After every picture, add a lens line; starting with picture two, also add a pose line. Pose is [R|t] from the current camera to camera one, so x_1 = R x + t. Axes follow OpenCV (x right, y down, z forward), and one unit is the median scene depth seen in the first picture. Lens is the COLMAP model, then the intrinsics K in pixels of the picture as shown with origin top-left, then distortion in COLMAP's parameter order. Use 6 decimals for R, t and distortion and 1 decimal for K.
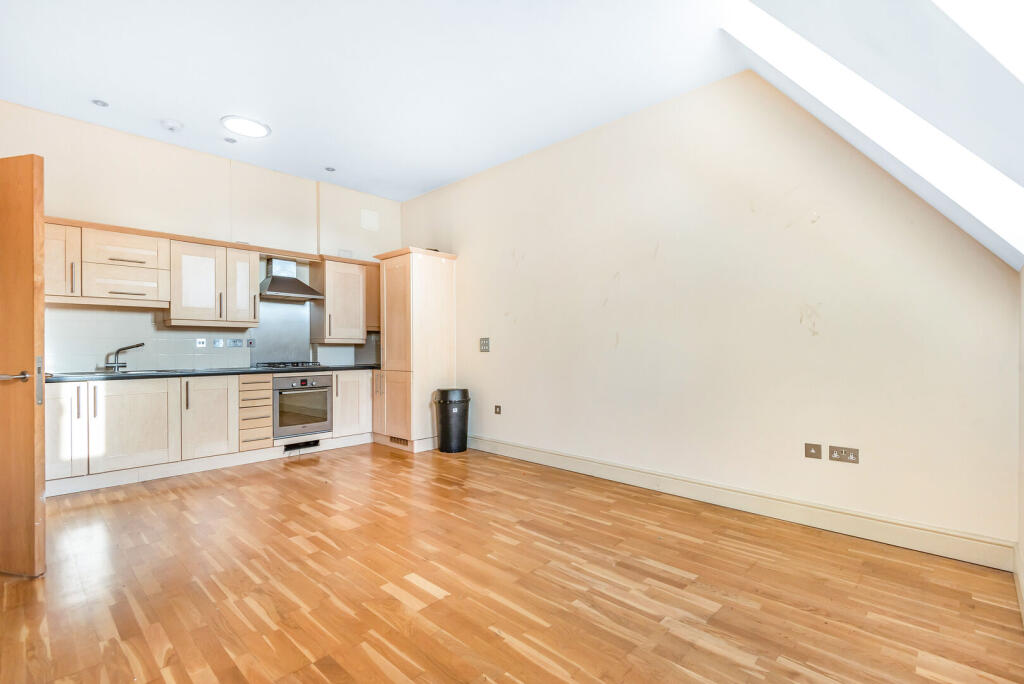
lens RADIAL K [[475.7, 0, 508.9], [0, 475.7, 346.1], [0, 0, 1]] dist [0.021527, -0.000218]
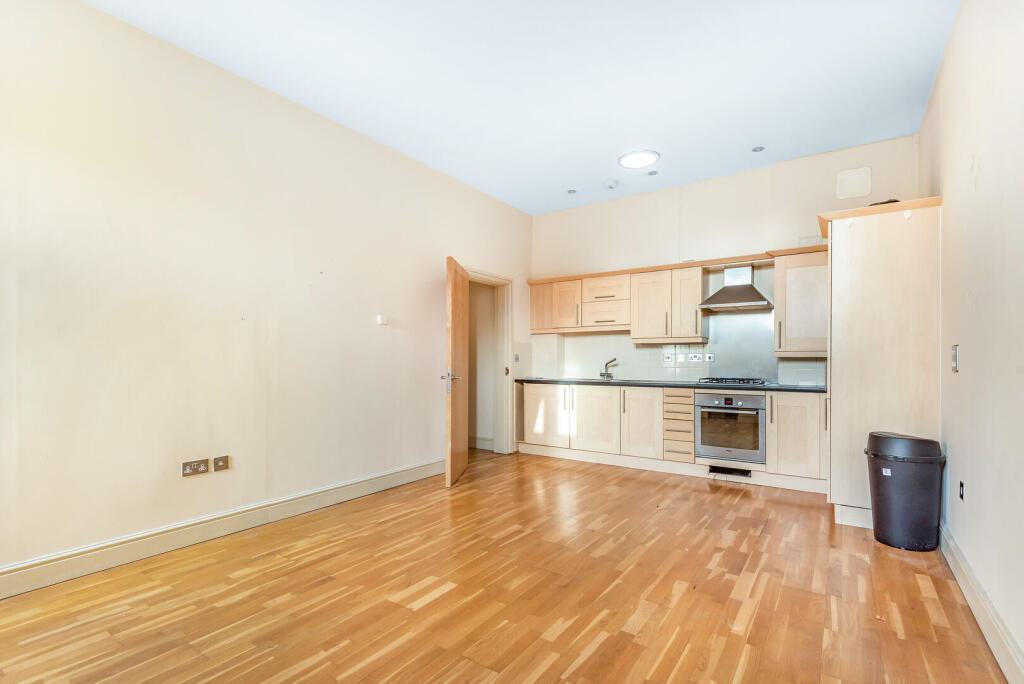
lens RADIAL K [[473.2, 0, 512.0], [0, 473.2, 357.6], [0, 0, 1]] dist [0.018930, -0.000486]
pose [[0.155942, -0.005624, -0.987750, 0.413255], [0.000268, 0.999984, -0.005652, -0.001150], [0.987766, 0.000617, 0.155941, 0.484731]]
